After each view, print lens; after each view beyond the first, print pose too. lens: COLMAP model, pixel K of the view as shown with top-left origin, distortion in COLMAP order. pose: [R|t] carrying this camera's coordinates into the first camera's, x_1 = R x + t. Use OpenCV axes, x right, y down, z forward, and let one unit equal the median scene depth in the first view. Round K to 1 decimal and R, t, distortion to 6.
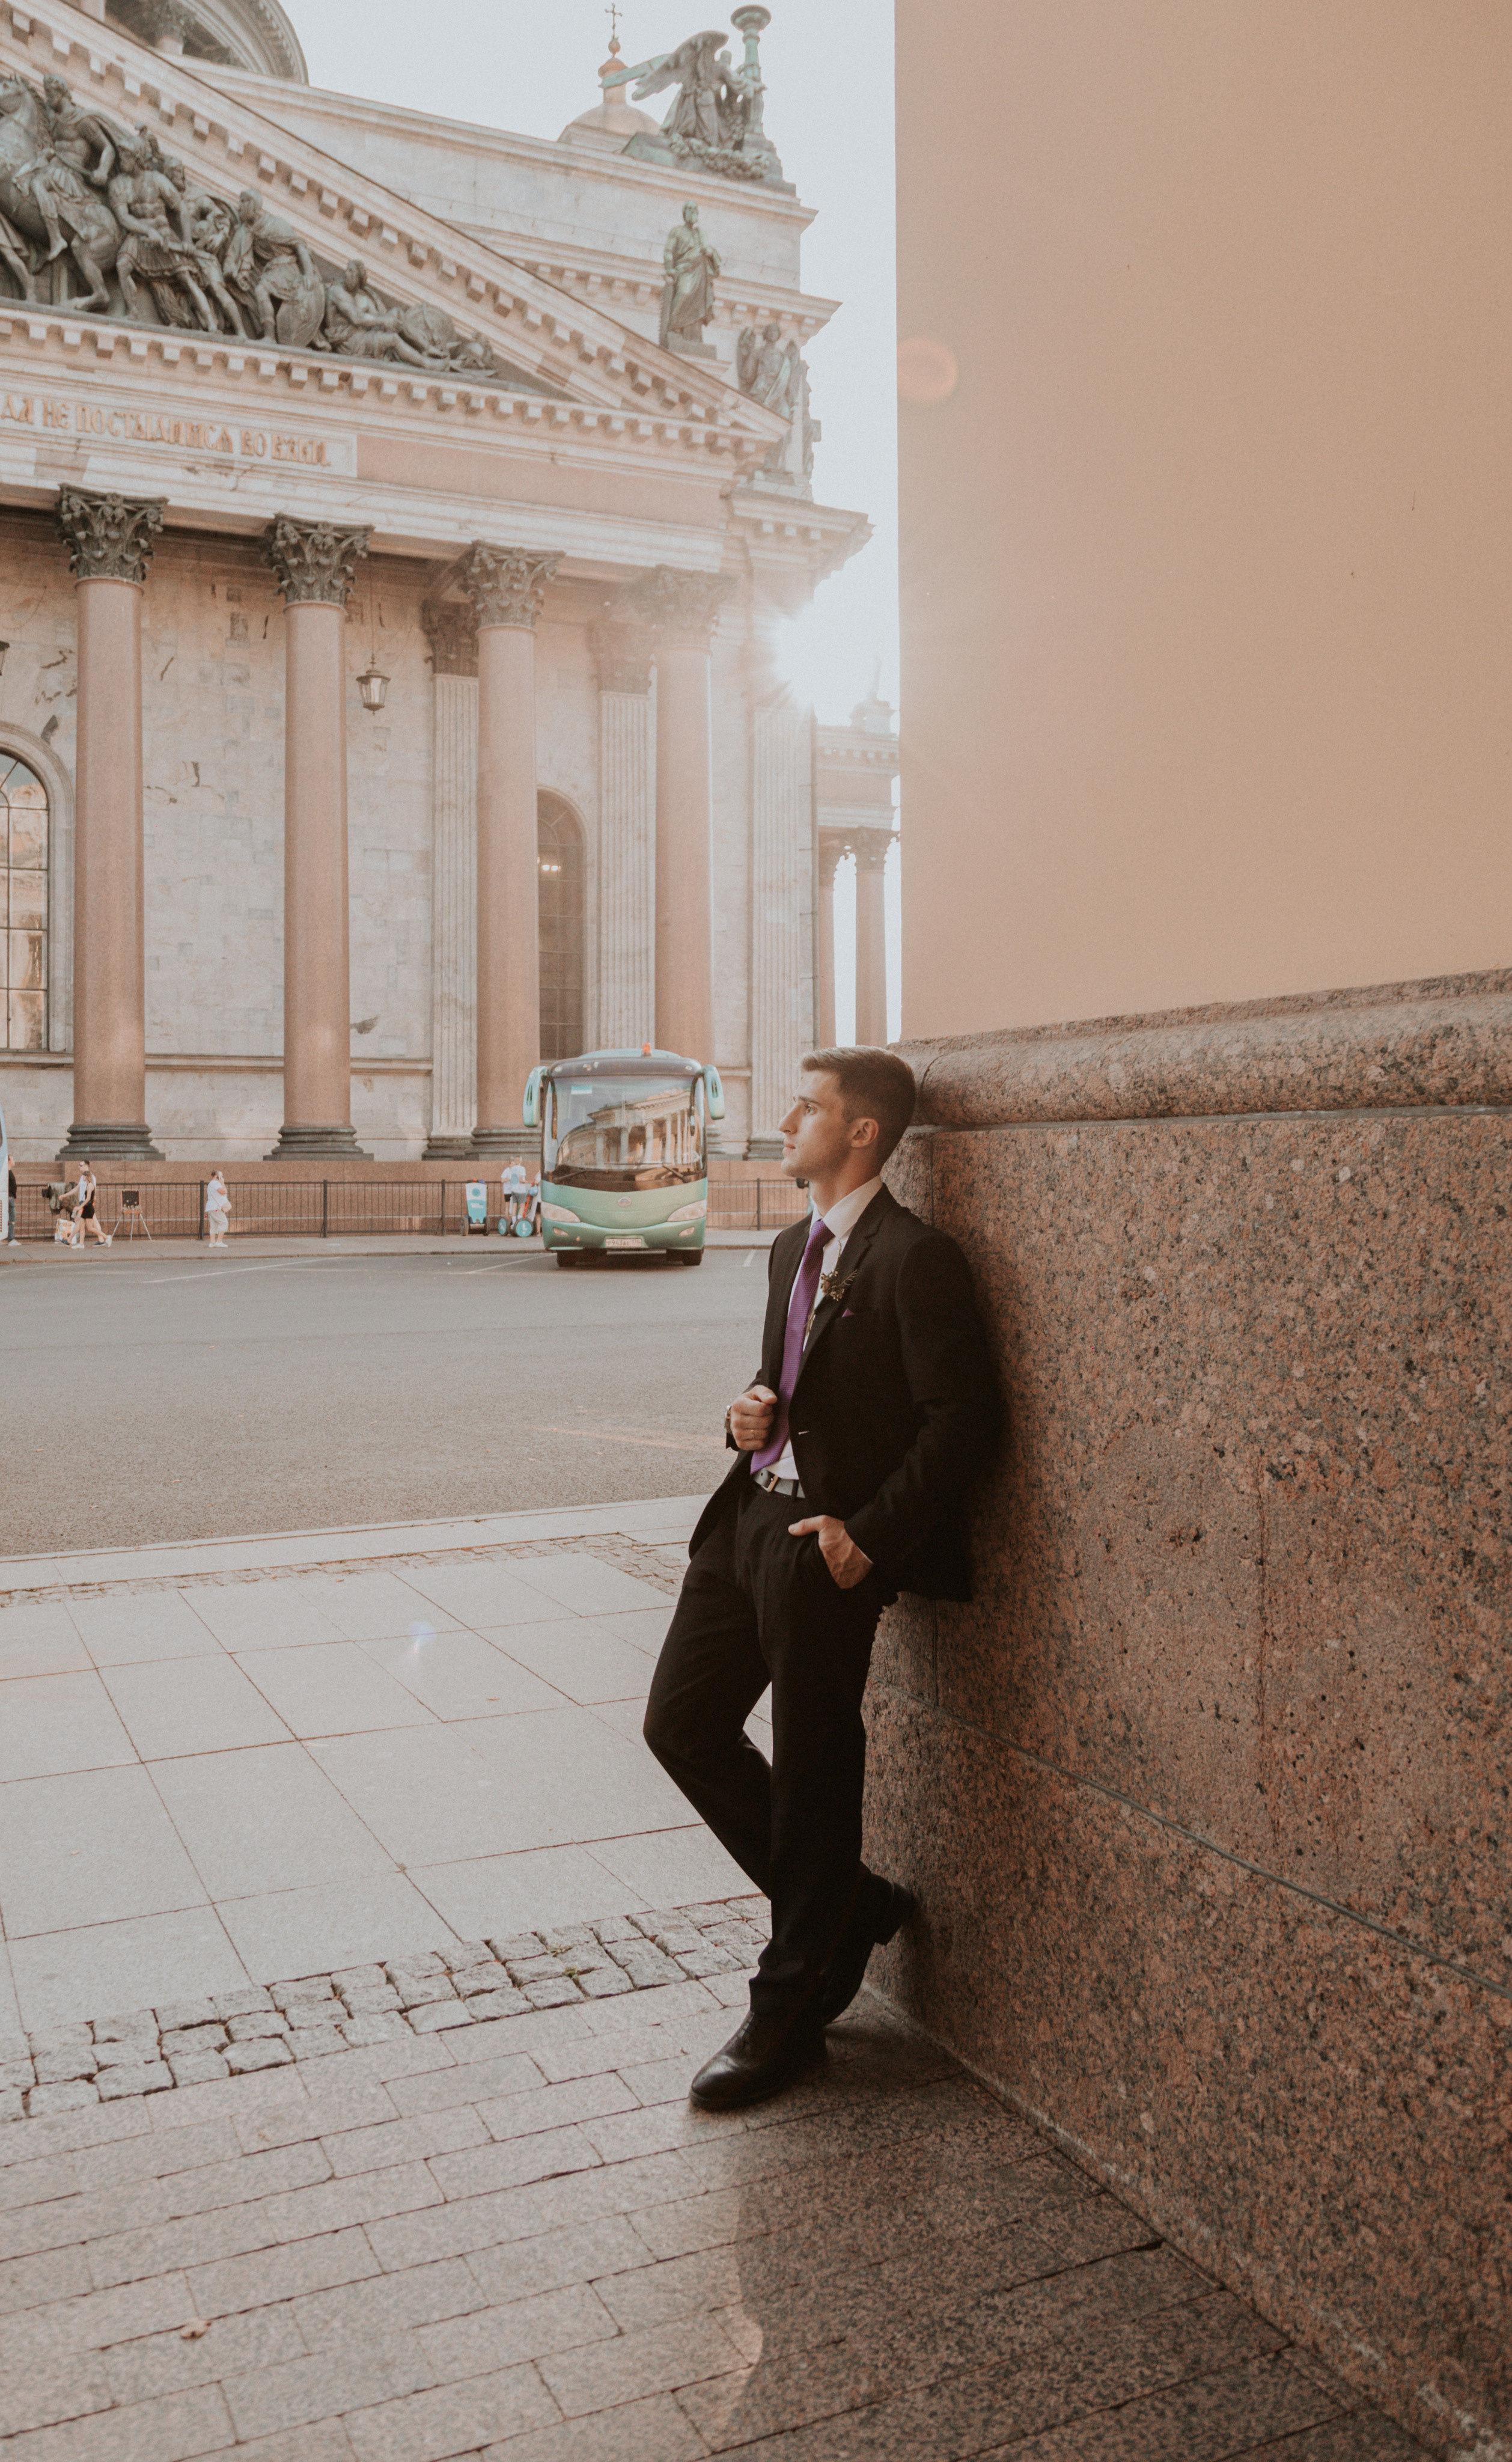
lens RADIAL K [[1790.0, 0, 658.8], [0, 1790.0, 1134.3], [0, 0, 1]] dist [0.016885, -0.005773]
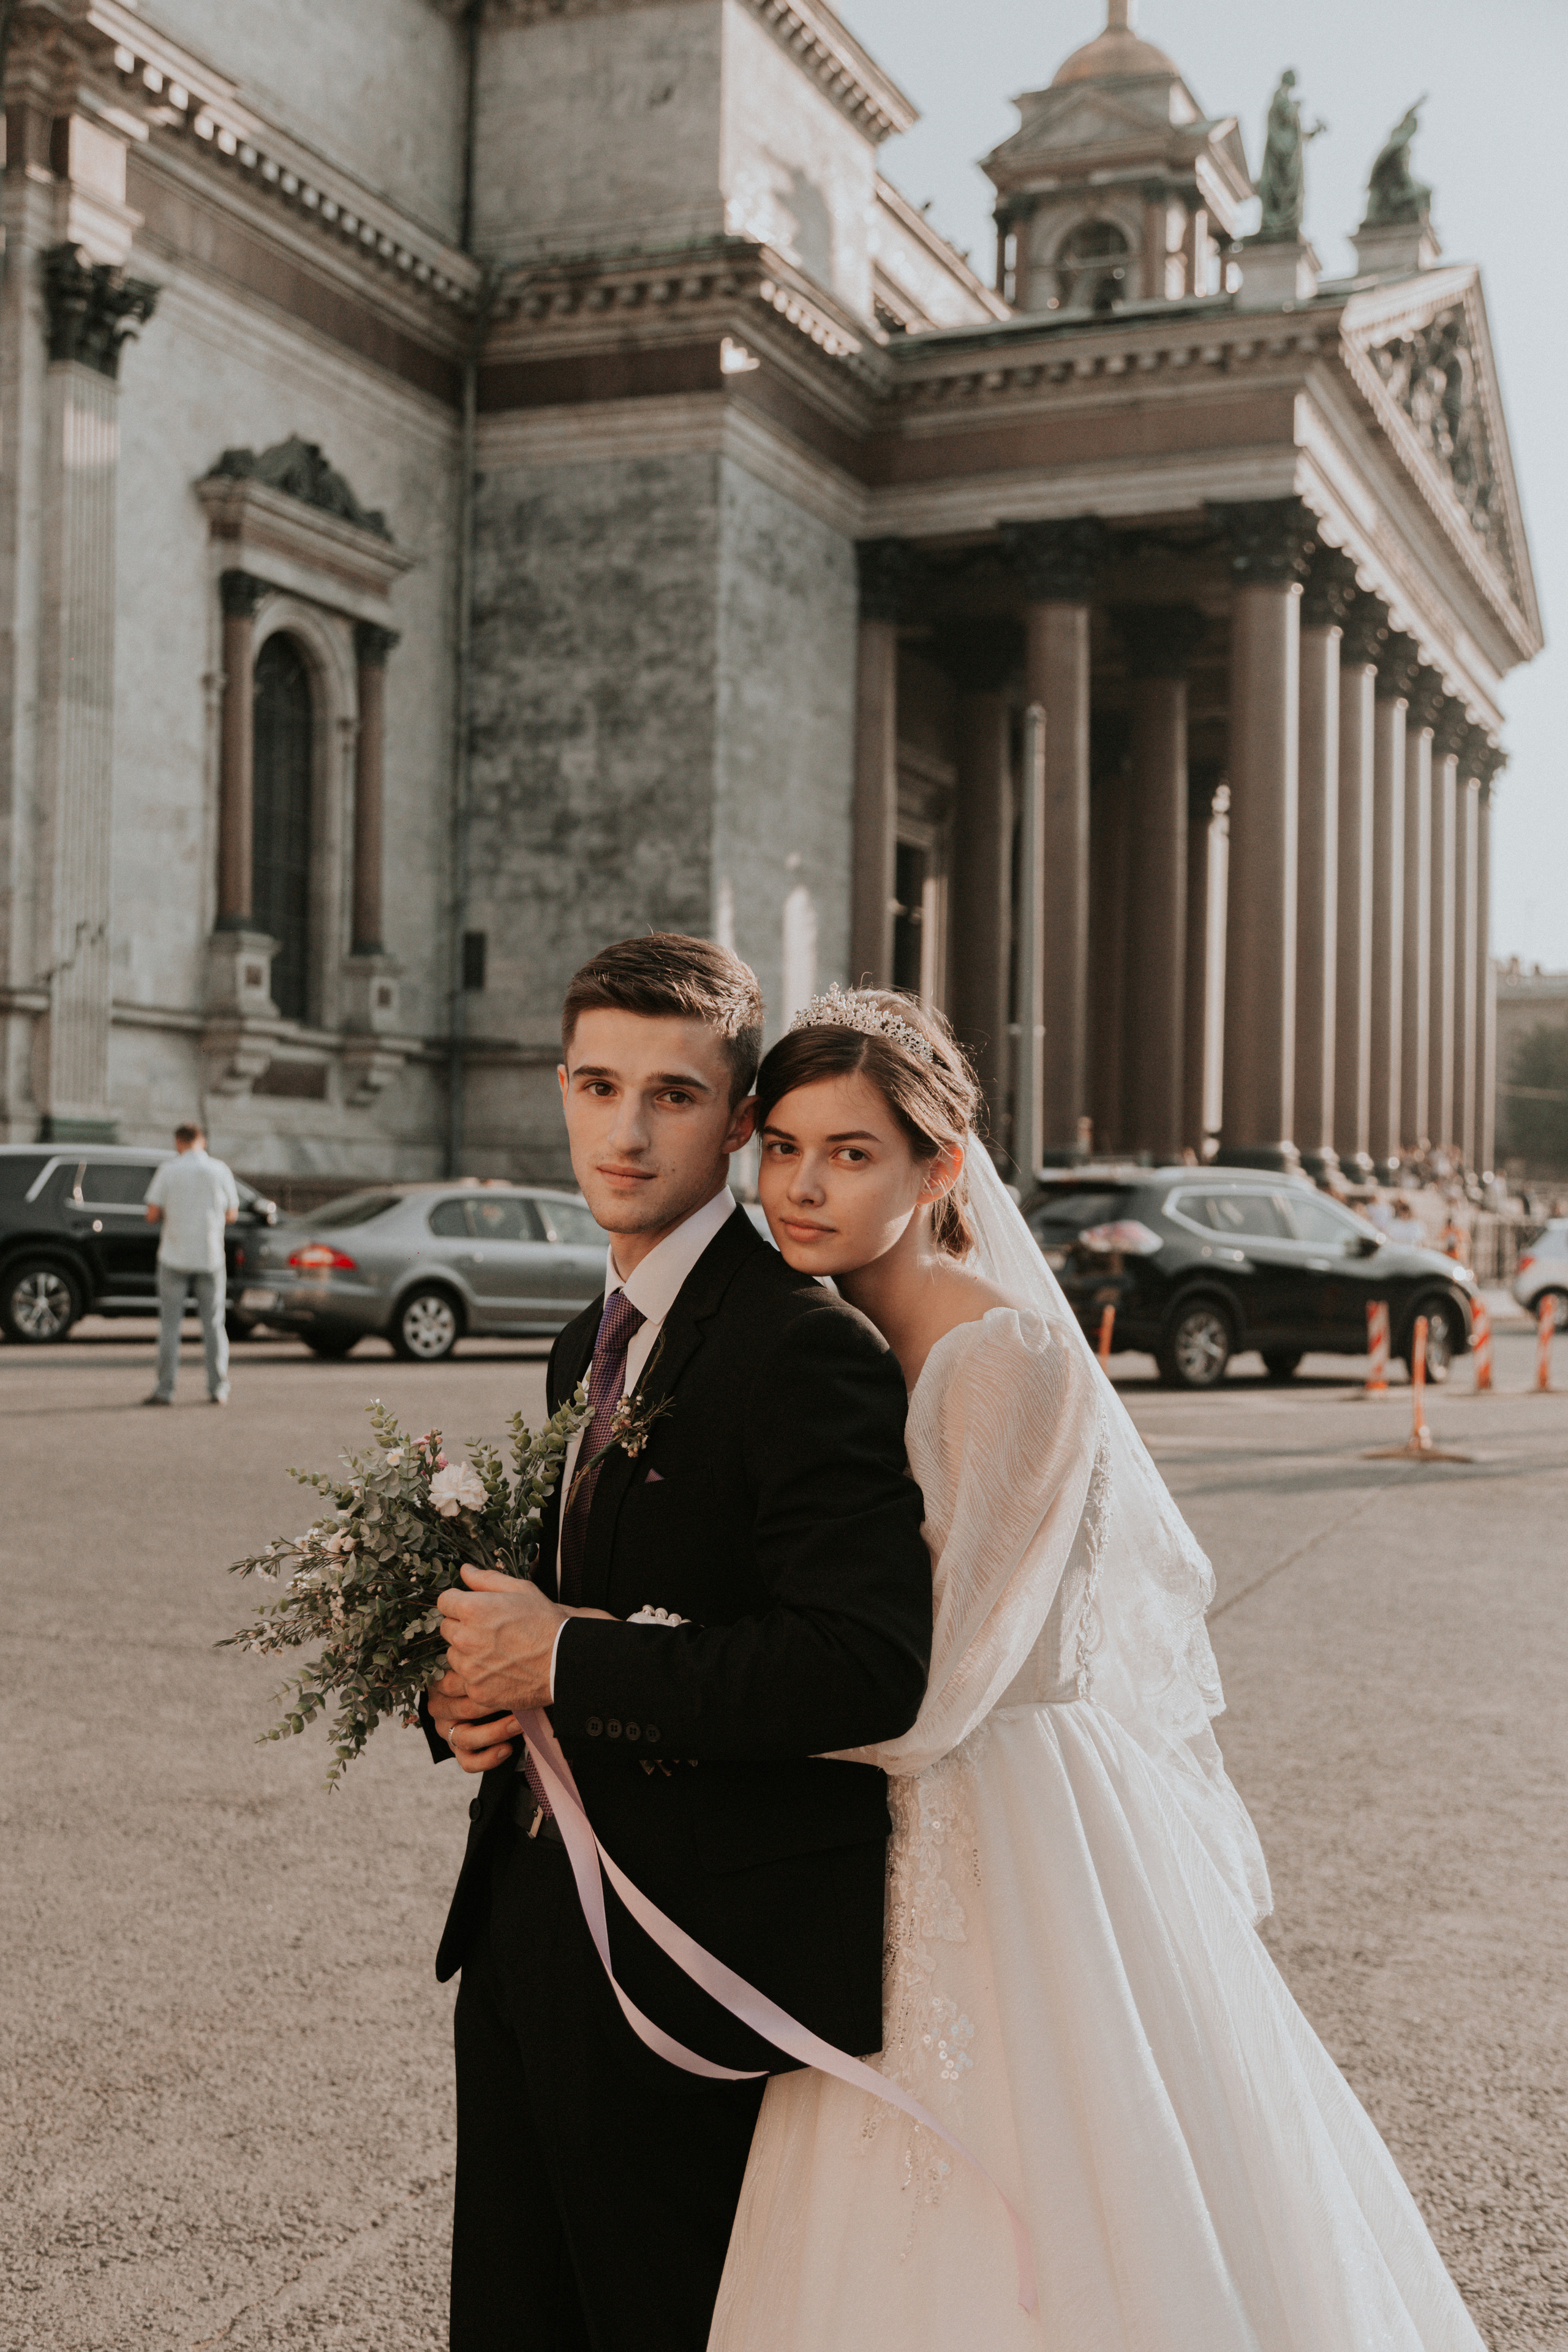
lens RADIAL K [[2807.5, 0, 769.9], [0, 2807.5, 1187.3], [0, 0, 1]] dist [0.037398, 0.000000]
pose [[0.707213, 0.014257, -0.706857, 0.307939], [-0.008224, 0.999895, 0.011940, 0.004201], [0.706953, -0.002631, 0.707256, 0.193791]]
